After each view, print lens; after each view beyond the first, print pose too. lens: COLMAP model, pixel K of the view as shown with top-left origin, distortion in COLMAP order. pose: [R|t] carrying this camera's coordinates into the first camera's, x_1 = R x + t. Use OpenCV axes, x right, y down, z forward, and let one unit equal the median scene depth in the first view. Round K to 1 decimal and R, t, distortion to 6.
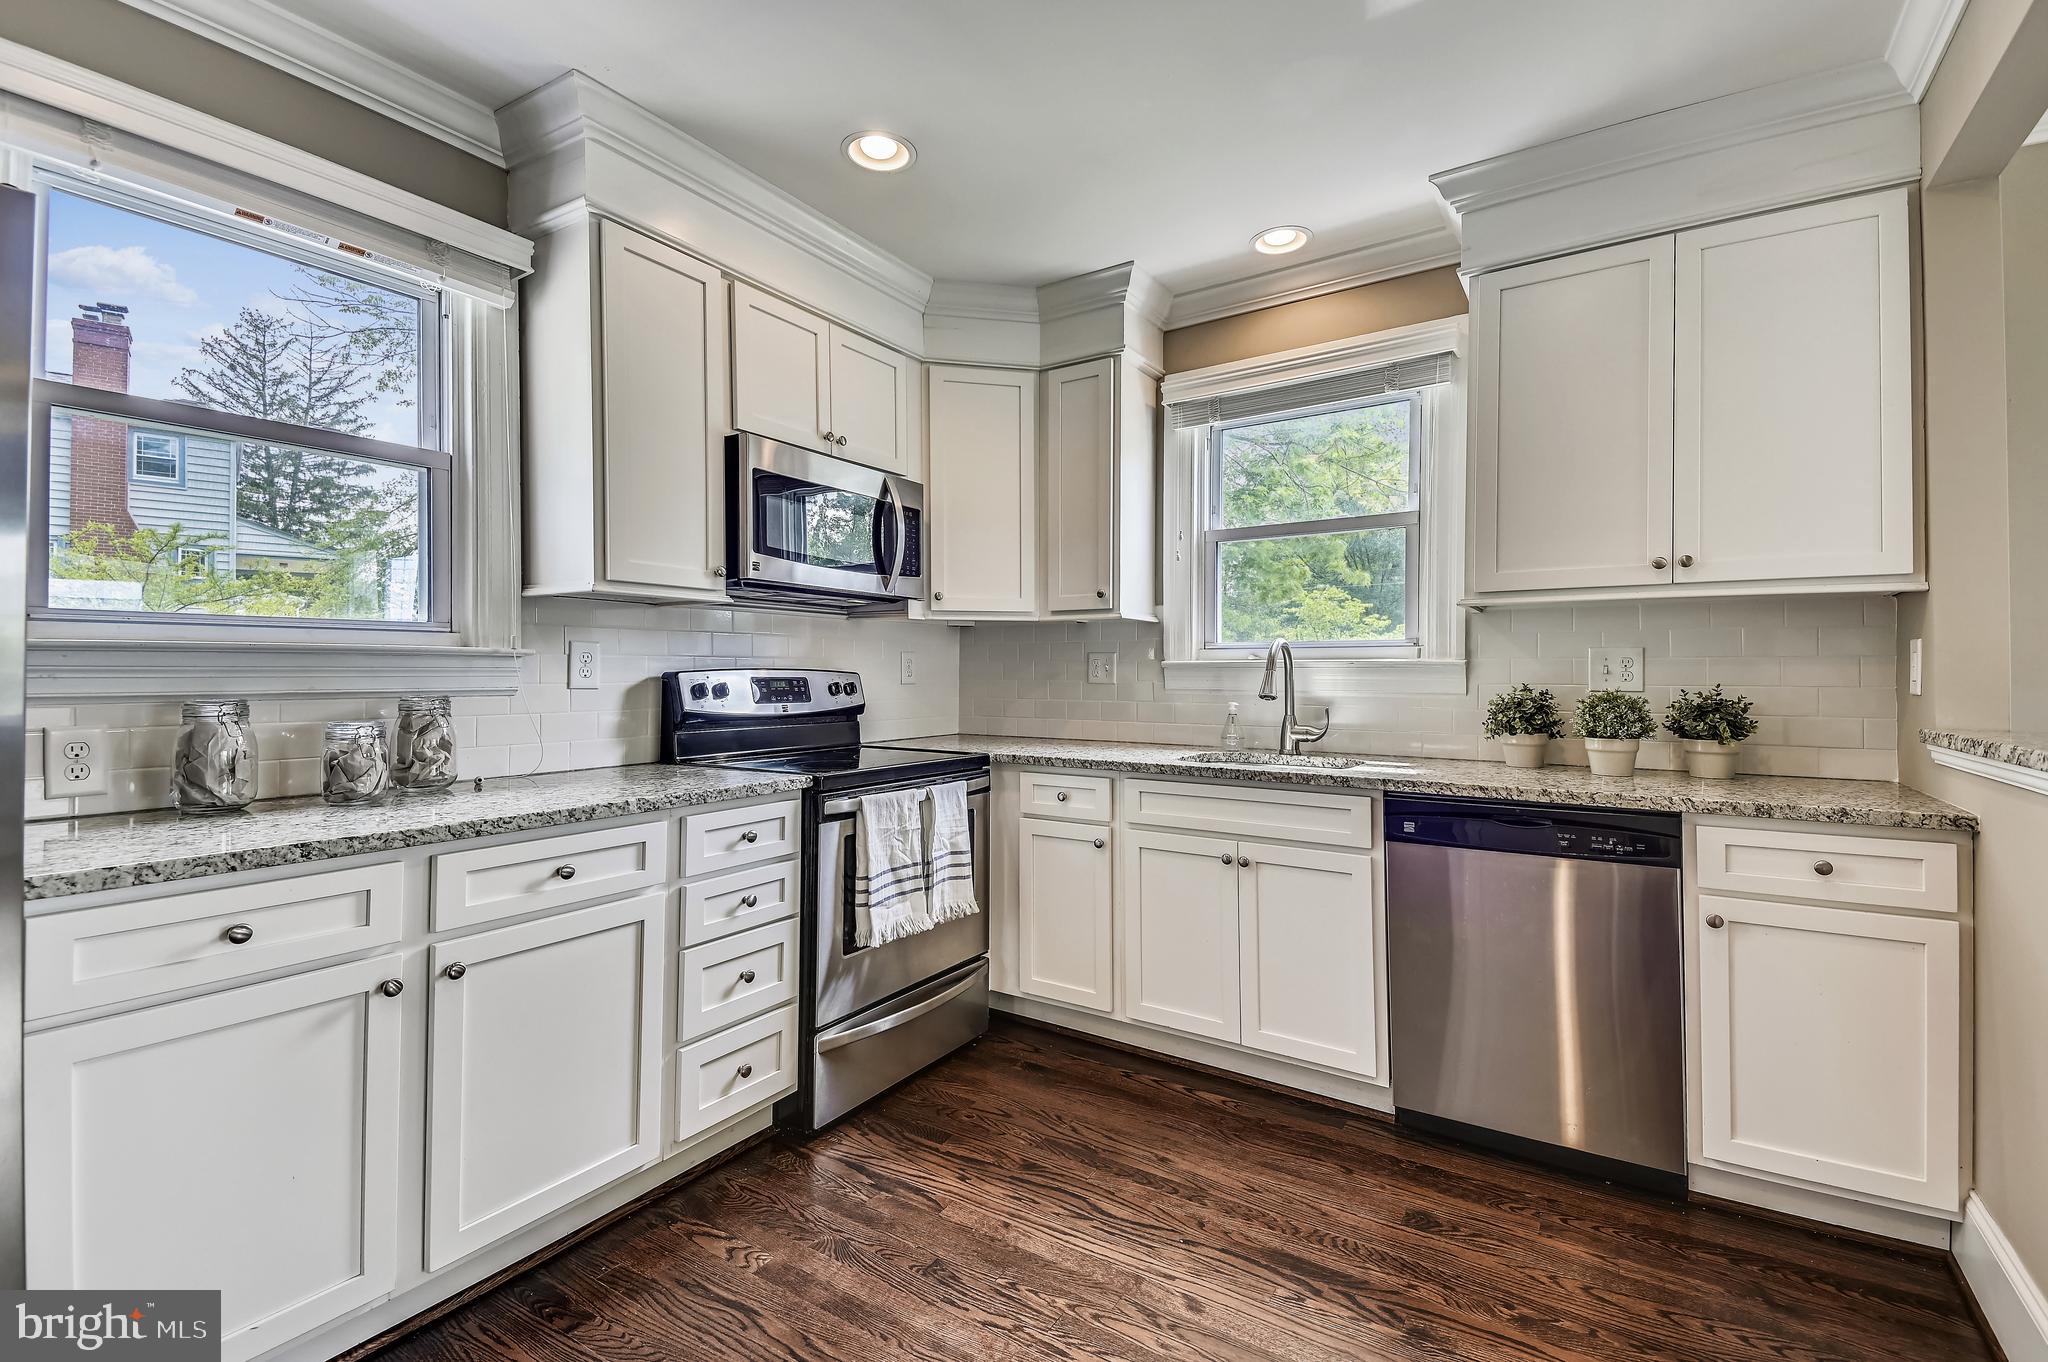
lens RADIAL K [[912.0, 0, 1027.8], [0, 912.0, 678.0], [0, 0, 1]] dist [0.001297, -0.011613]
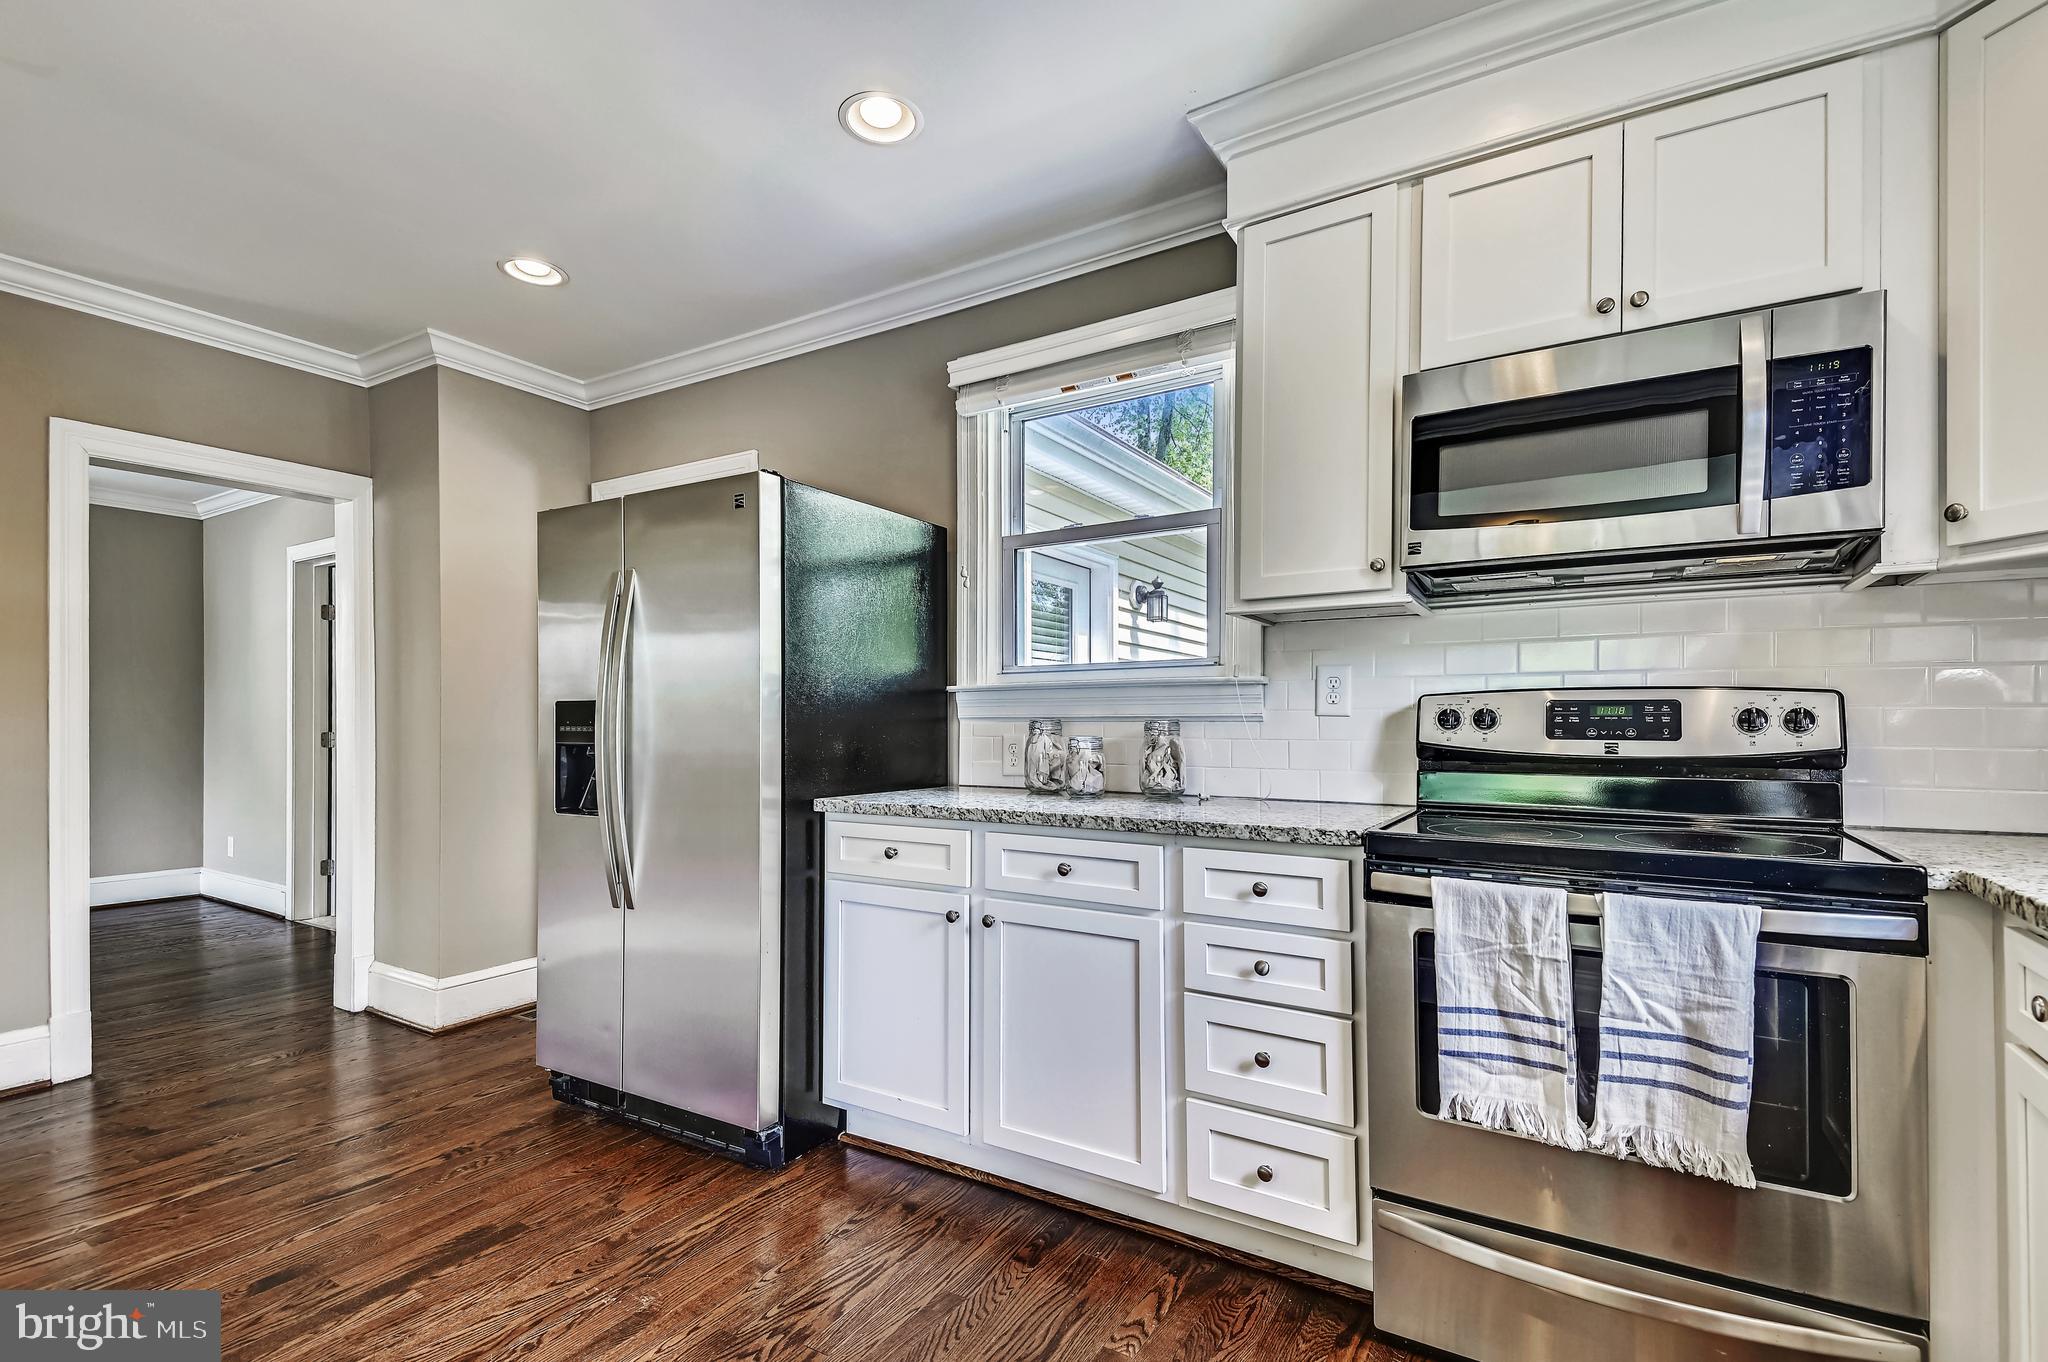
lens RADIAL K [[912.0, 0, 1014.8], [0, 912.0, 728.8], [0, 0, 1]] dist [0.001297, -0.011613]
pose [[-0.014630, 0.006052, -0.999875, 0.459554], [-0.006070, 0.999963, 0.006141, 0.021979], [0.999875, 0.006159, -0.014593, 0.696915]]
